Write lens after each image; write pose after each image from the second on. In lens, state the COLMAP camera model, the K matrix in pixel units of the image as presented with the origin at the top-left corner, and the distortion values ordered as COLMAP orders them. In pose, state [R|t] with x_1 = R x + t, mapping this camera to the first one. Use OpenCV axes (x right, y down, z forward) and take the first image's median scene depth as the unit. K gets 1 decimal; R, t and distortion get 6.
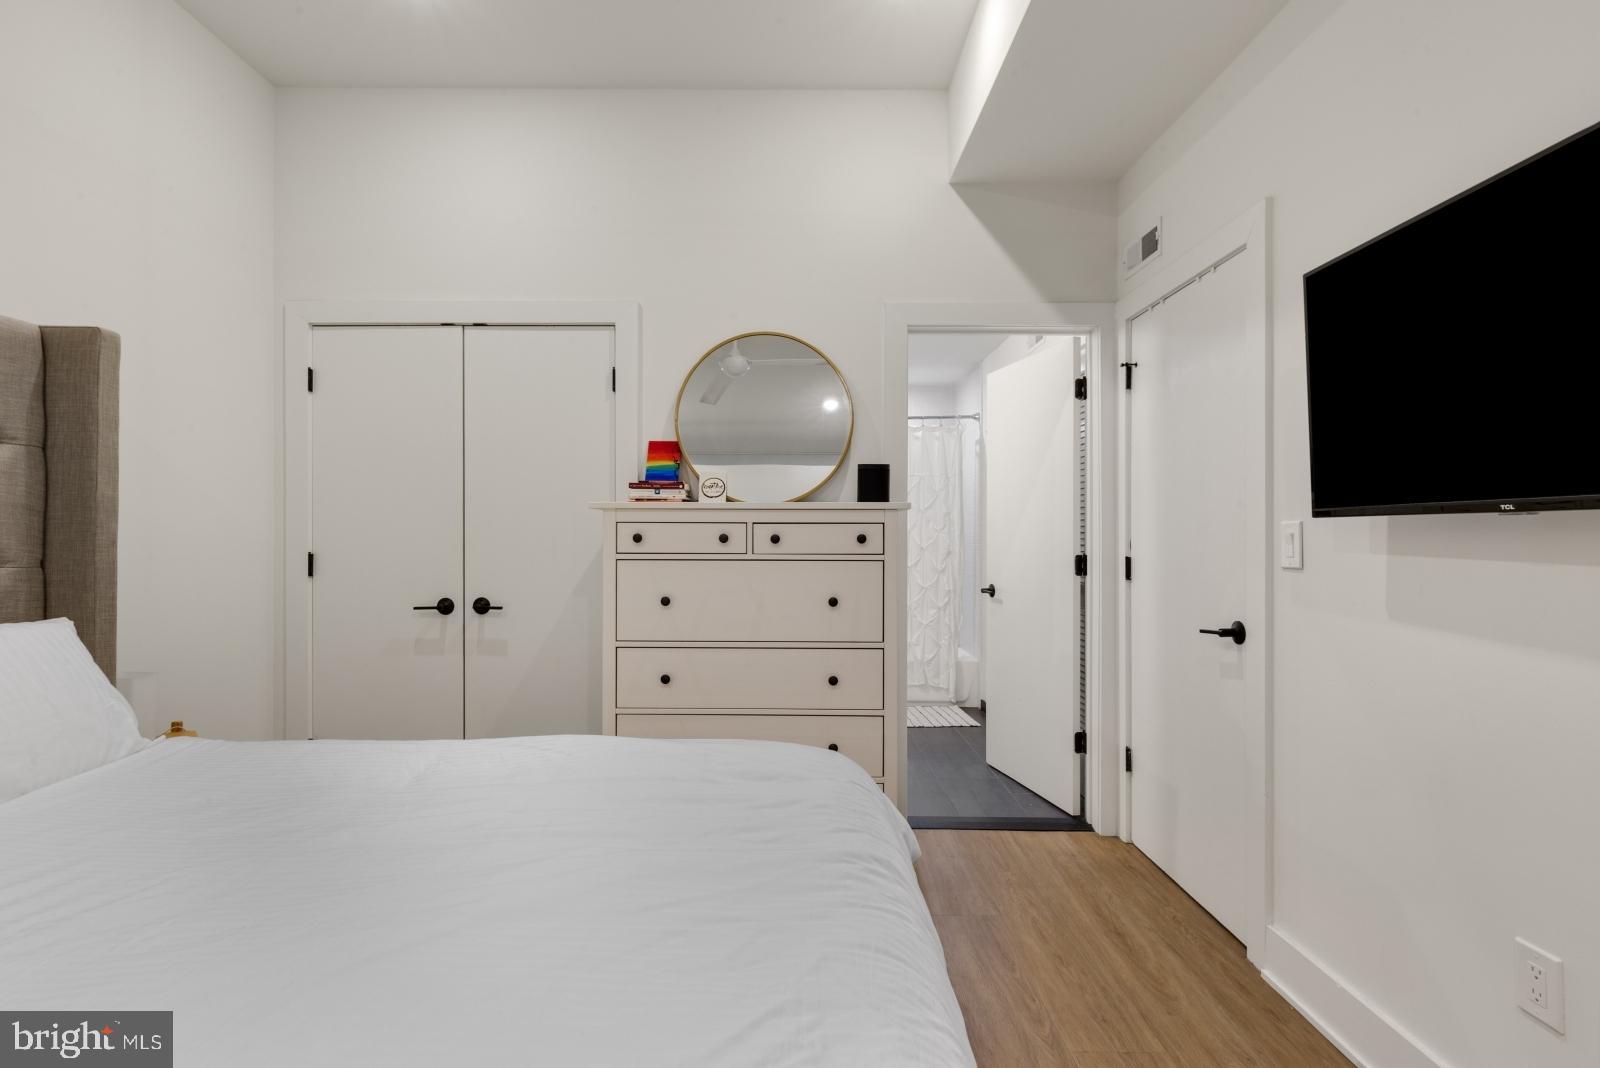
lens RADIAL K [[744.6, 0, 800.0], [0, 744.6, 534.0], [0, 0, 1]] dist [0.001585, 0.000029]
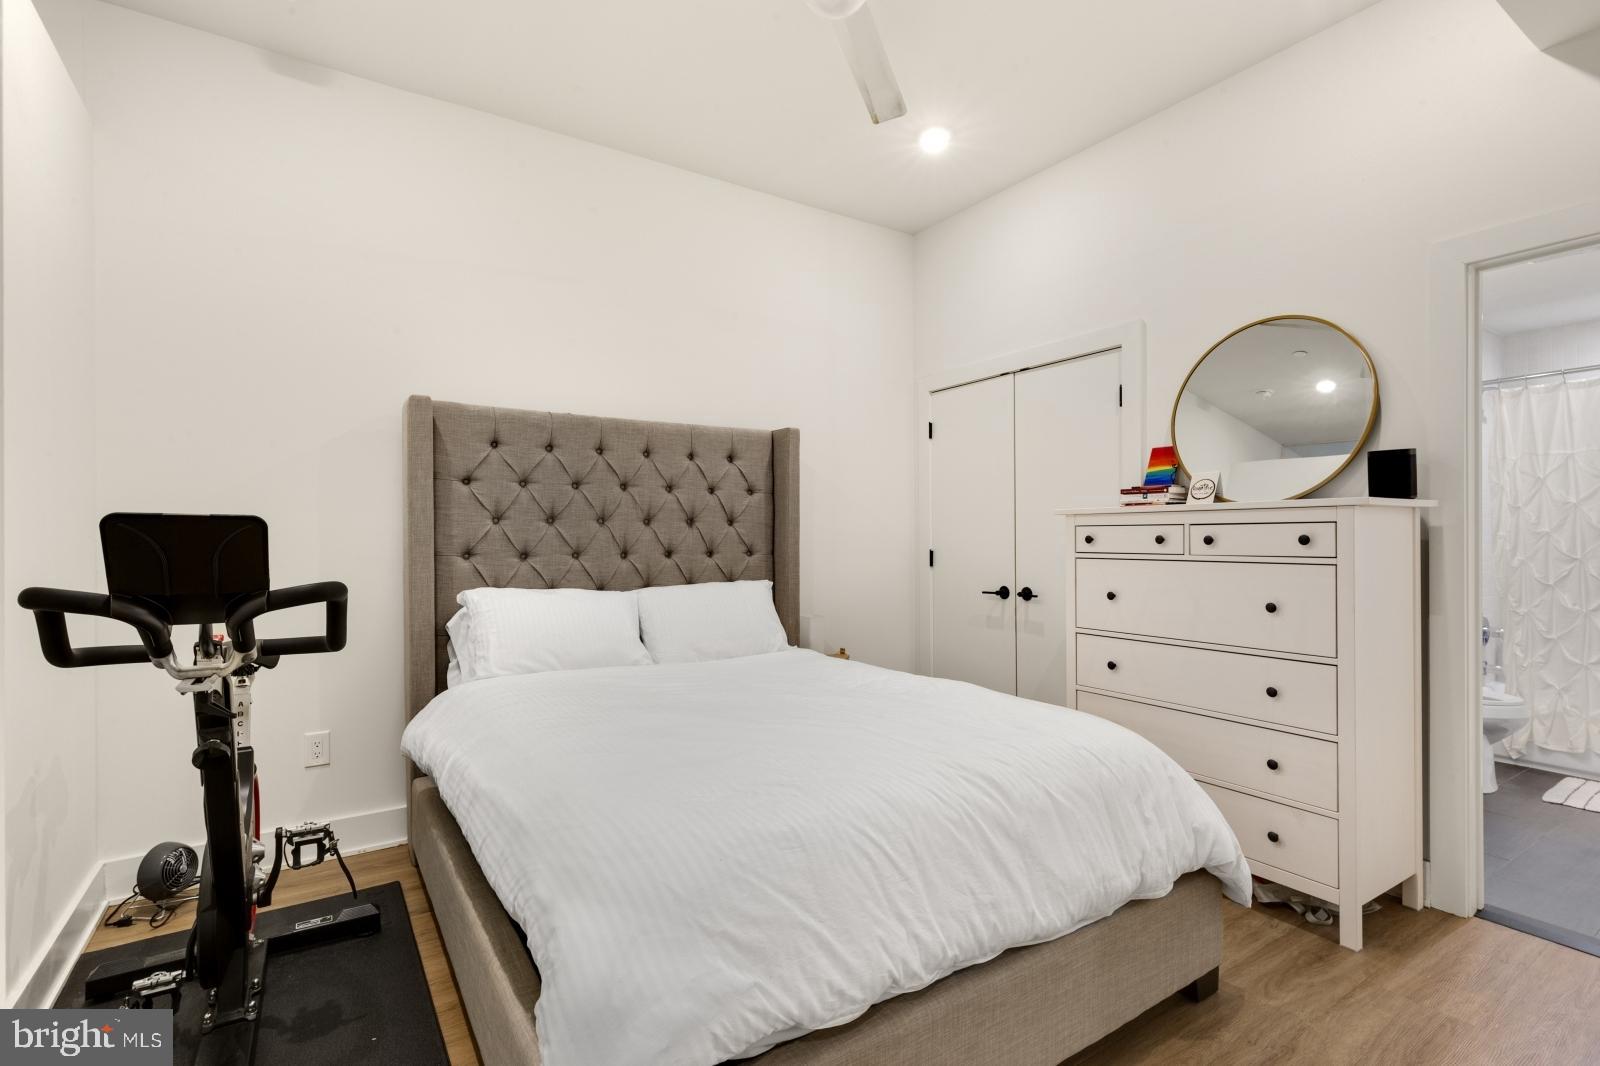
lens RADIAL K [[750.0, 0, 796.9], [0, 750.0, 549.6], [0, 0, 1]] dist [-0.000268, 0.000006]
pose [[0.540287, 0.010097, -0.841420, 0.449163], [0.004463, 0.999880, 0.014864, 0.001632], [0.841469, -0.011786, 0.540177, -0.005051]]
